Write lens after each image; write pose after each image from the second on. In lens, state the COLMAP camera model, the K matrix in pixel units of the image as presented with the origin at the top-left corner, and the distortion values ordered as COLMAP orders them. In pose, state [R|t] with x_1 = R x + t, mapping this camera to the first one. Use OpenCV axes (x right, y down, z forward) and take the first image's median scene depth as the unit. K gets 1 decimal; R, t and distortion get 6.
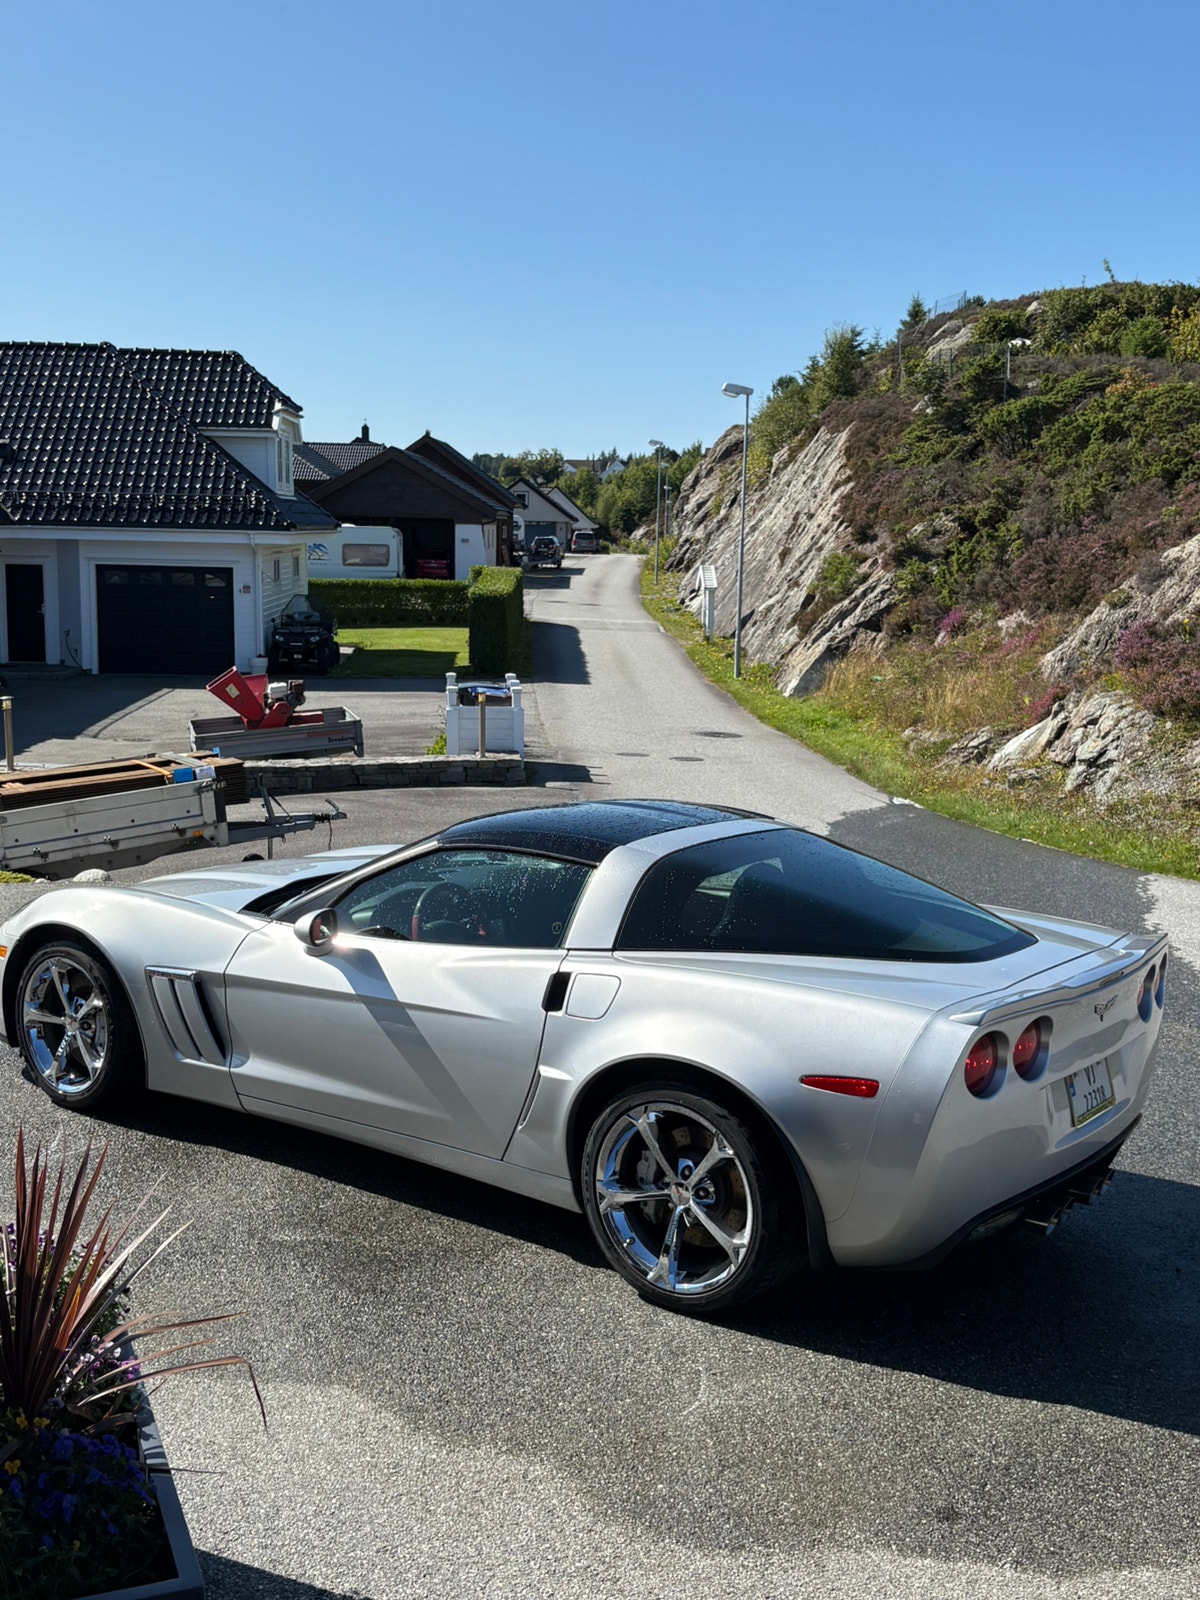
lens RADIAL K [[1718.0, 0, 609.2], [0, 1718.0, 821.3], [0, 0, 1]] dist [0.216097, -0.821426]
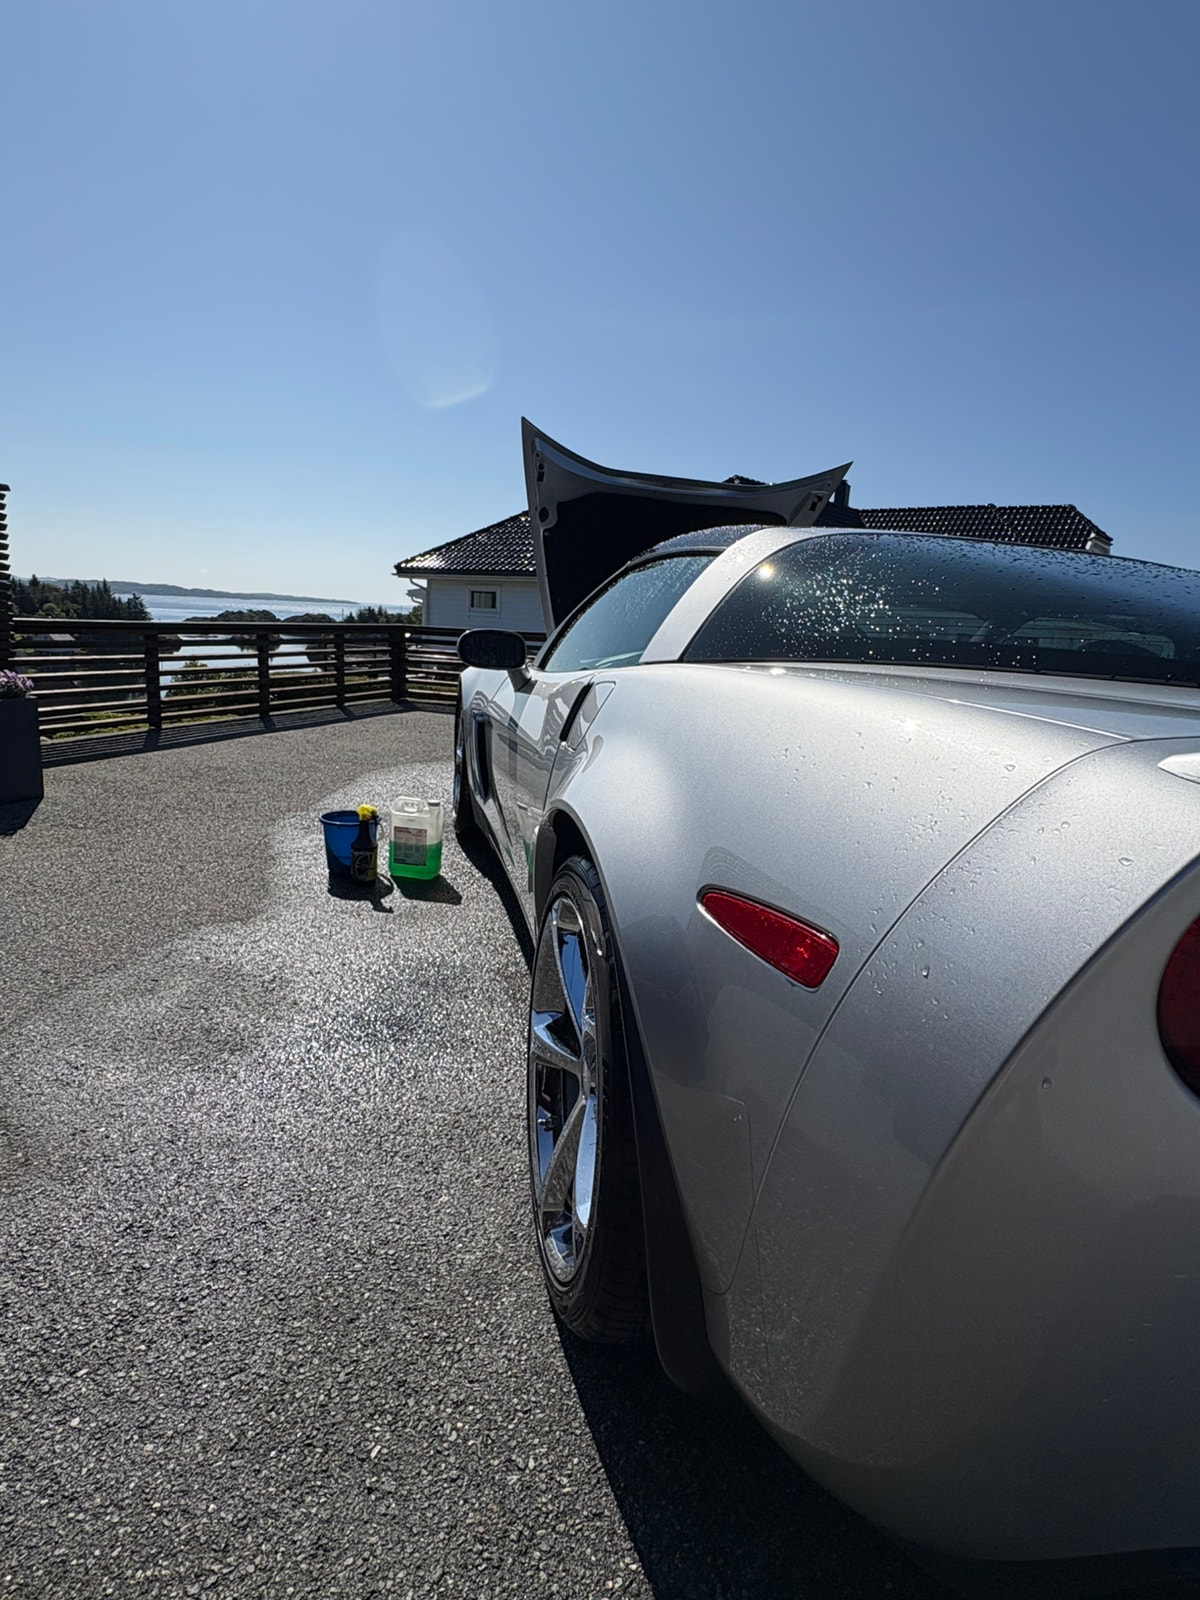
lens RADIAL K [[869.6, 0, 600.0], [0, 869.6, 800.0], [0, 0, 1]] dist [-0.002670, 0.001424]
pose [[0.748122, 0.156093, -0.644941, 0.043809], [-0.146449, 0.986812, 0.068956, 0.024669], [0.647199, 0.042864, 0.761115, 0.173917]]
